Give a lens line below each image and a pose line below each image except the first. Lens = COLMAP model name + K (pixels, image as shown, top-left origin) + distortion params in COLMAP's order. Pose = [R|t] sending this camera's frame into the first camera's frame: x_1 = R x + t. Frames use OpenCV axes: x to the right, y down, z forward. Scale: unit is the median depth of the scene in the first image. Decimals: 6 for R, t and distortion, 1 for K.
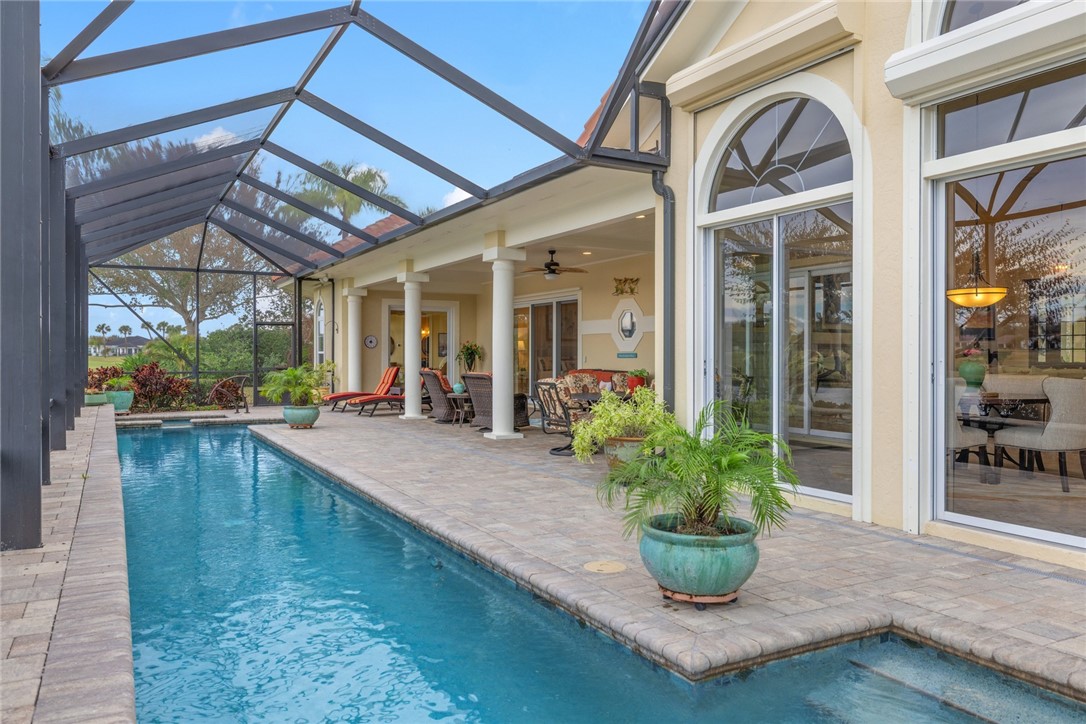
lens RADIAL K [[782.2, 0, 543.0], [0, 782.2, 362.0], [0, 0, 1]] dist [-0.000047, -0.000020]
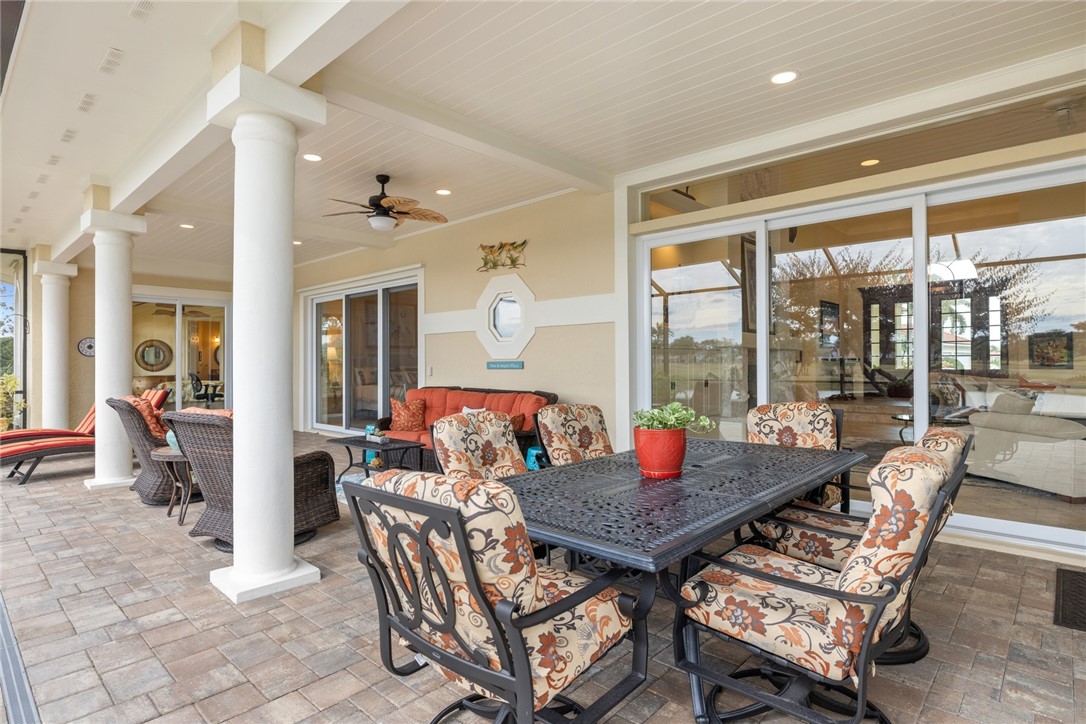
lens RADIAL K [[570.3, 0, 543.0], [0, 570.3, 362.0], [0, 0, 1]] dist [0.001449, 0.000411]
pose [[0.950949, -0.004447, 0.309316, -0.005957], [0.008694, 0.999886, -0.012356, -0.005228], [-0.309226, 0.014439, 0.950879, 0.584064]]
